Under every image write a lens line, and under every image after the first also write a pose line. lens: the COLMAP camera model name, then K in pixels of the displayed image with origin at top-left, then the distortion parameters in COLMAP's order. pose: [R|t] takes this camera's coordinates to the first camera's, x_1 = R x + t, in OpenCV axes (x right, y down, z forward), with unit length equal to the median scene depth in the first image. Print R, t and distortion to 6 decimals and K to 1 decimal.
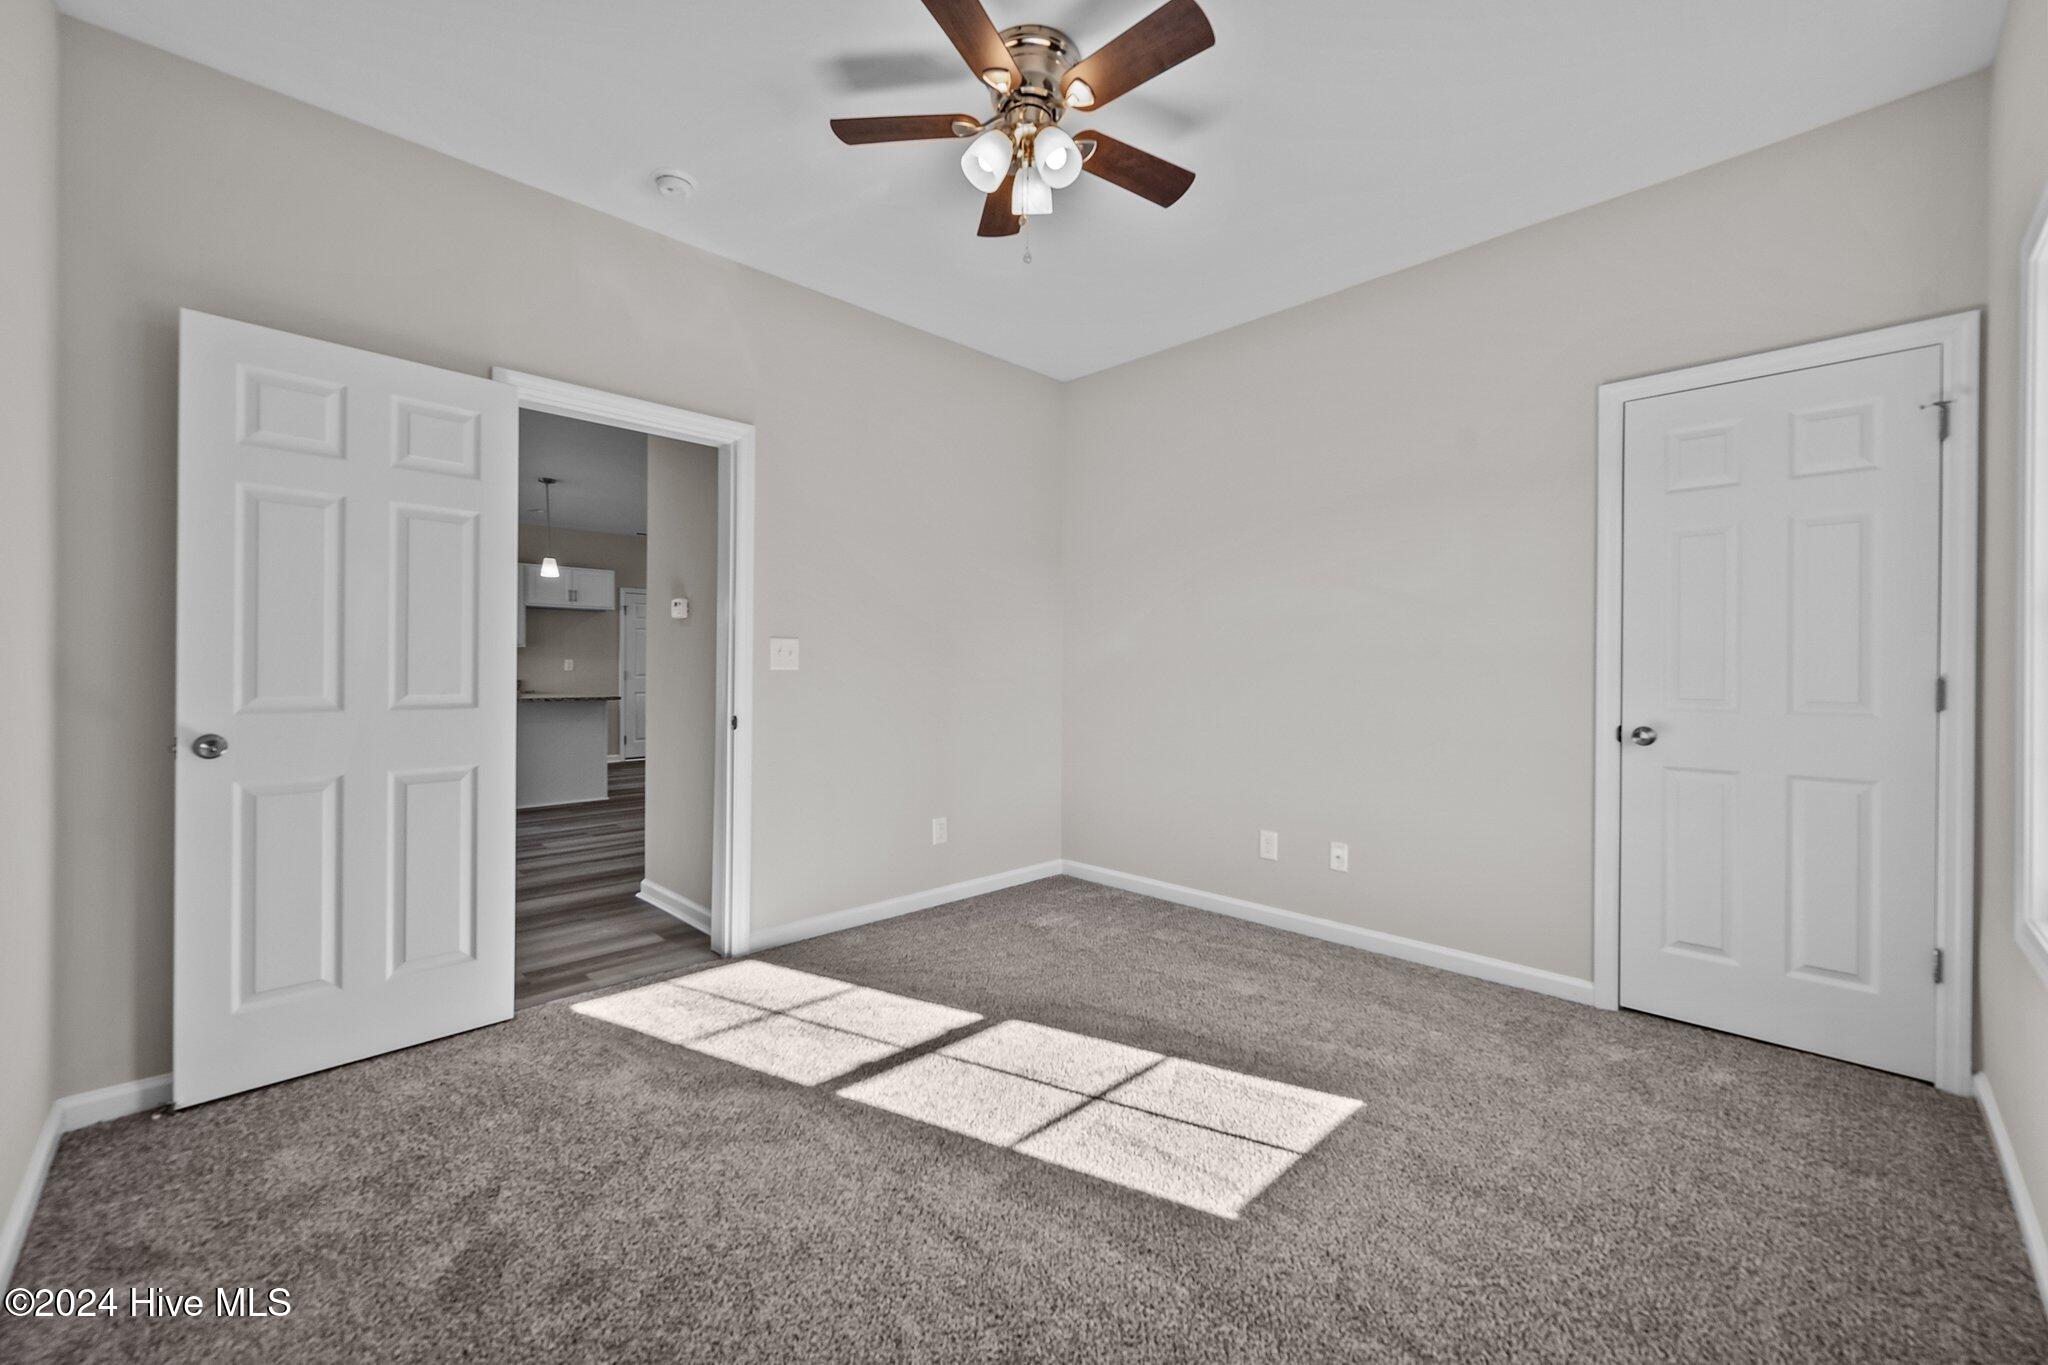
lens RADIAL K [[810.3, 0, 1031.5], [0, 810.3, 679.8], [0, 0, 1]] dist [-0.000772, 0.000053]
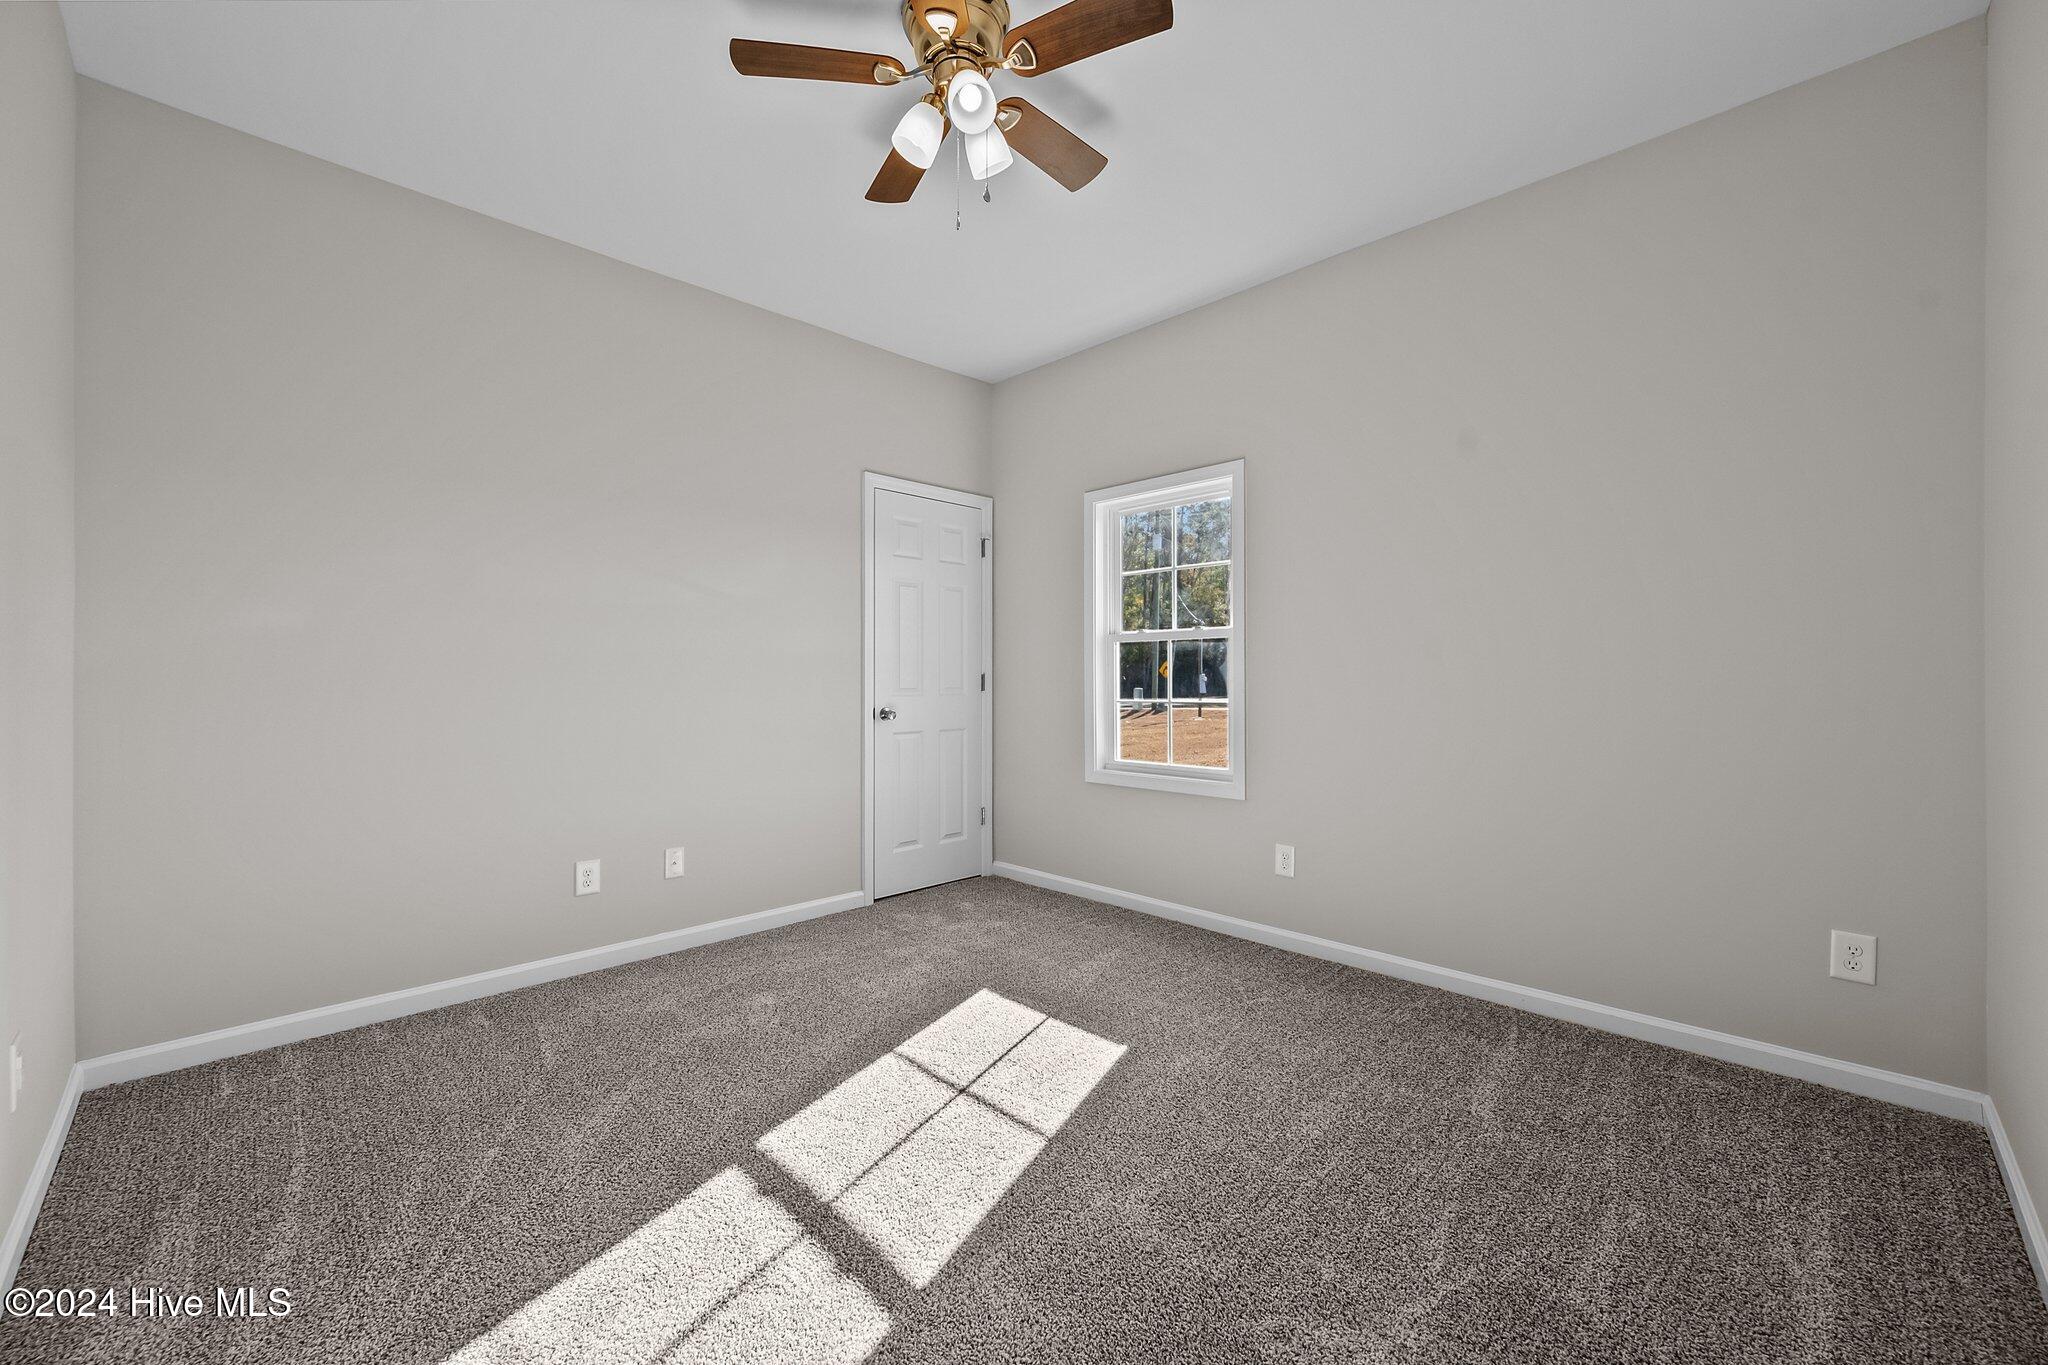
lens RADIAL K [[805.4, 0, 1024.0], [0, 805.4, 682.5], [0, 0, 1]] dist [-0.001293, -0.000402]
pose [[0.002545, -0.012544, 0.999918, -0.774803], [0.013847, 0.999826, 0.012508, -0.004779], [-0.999901, 0.013814, 0.002719, 0.768903]]
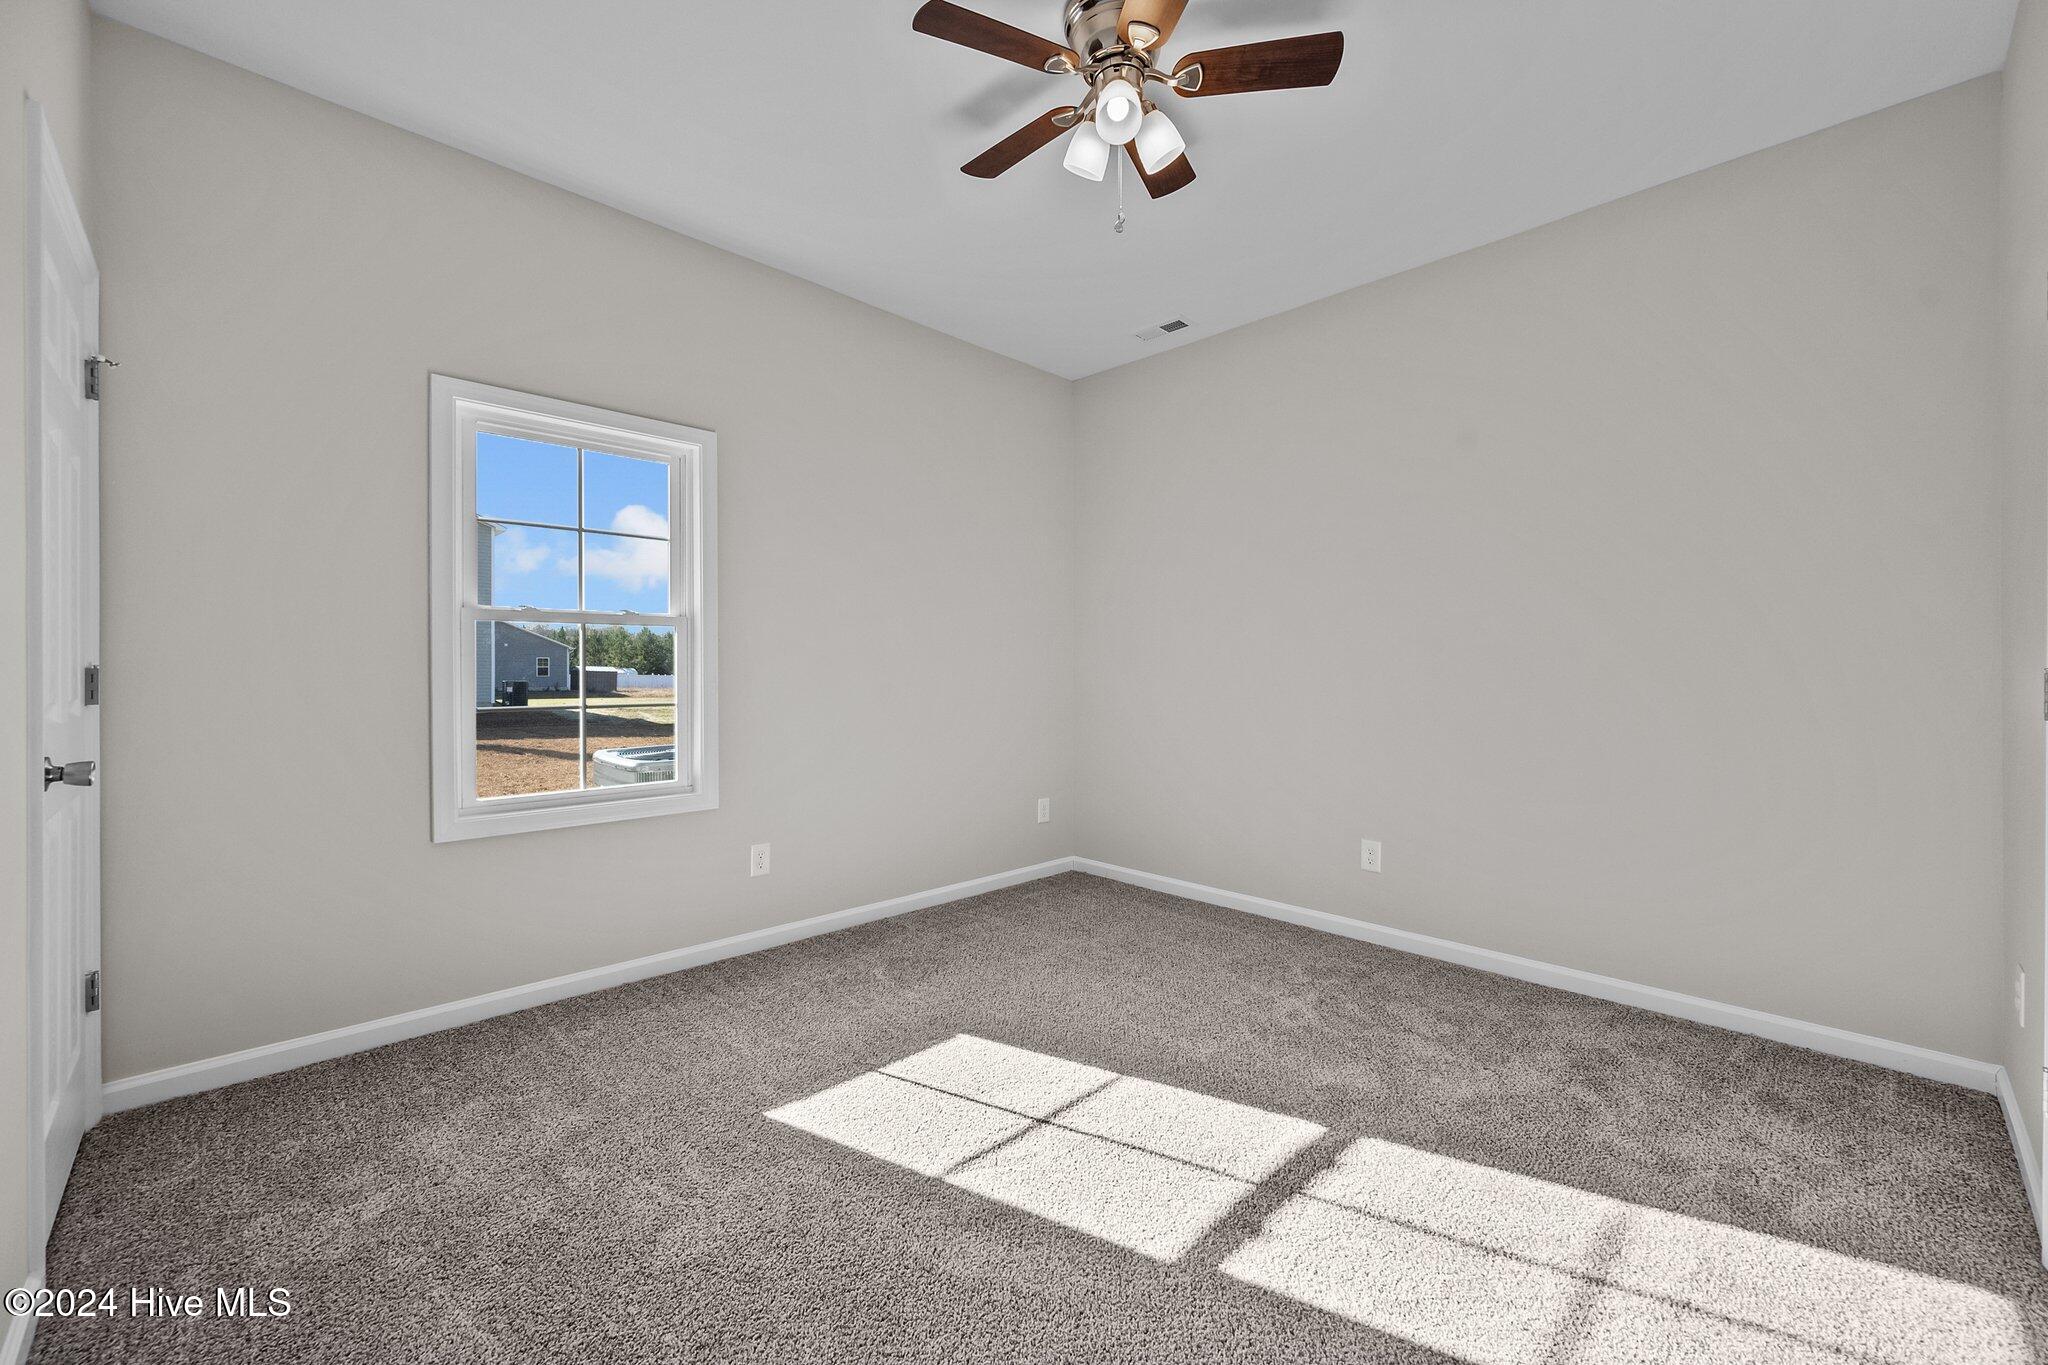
lens RADIAL K [[810.3, 0, 1031.5], [0, 810.3, 679.8], [0, 0, 1]] dist [-0.000772, 0.000053]
pose [[-0.999920, -0.009300, 0.008572, 0.070404], [-0.009096, 0.999682, 0.023523, -0.015473], [-0.008788, 0.023443, -0.999687, 1.619206]]
